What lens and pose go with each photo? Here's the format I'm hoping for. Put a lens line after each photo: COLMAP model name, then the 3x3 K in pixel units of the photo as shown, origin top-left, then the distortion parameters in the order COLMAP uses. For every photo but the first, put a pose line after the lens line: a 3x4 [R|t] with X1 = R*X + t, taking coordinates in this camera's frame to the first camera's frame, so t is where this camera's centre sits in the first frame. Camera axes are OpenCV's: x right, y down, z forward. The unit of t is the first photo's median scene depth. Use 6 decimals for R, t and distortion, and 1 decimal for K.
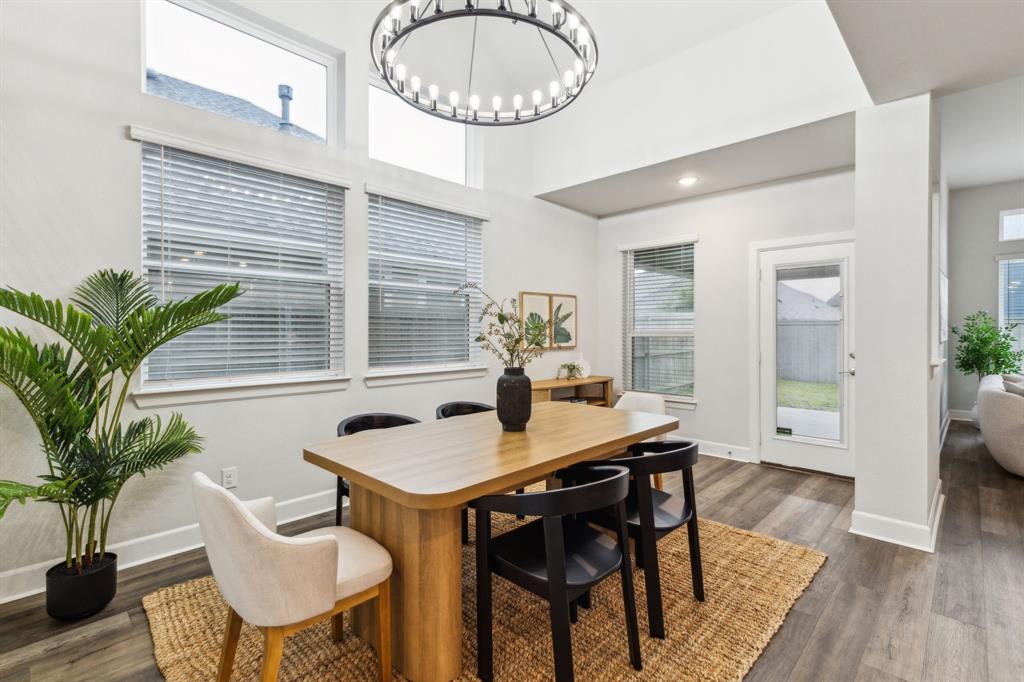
lens RADIAL K [[479.0, 0, 514.0], [0, 479.0, 333.4], [0, 0, 1]] dist [-0.003207, 0.000251]
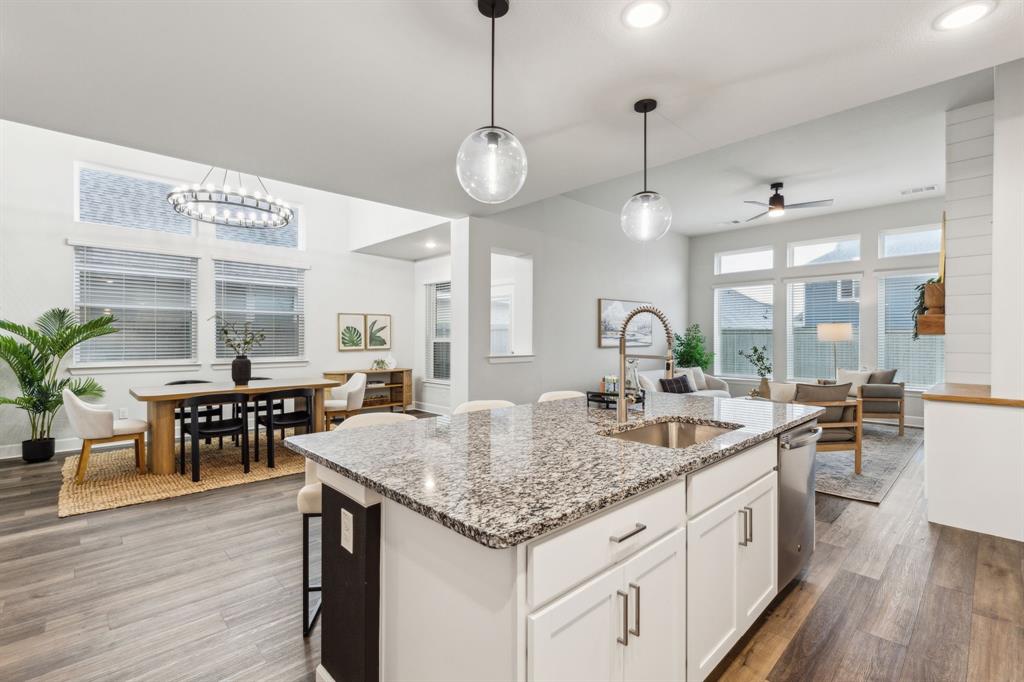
lens RADIAL K [[467.8, 0, 512.0], [0, 467.8, 341.0], [0, 0, 1]] dist [0.001003, -0.000265]
pose [[0.999401, 0.003880, -0.034374, 1.269786], [-0.003803, 0.999990, 0.002302, -0.002504], [0.034383, -0.002170, 0.999406, -1.024551]]
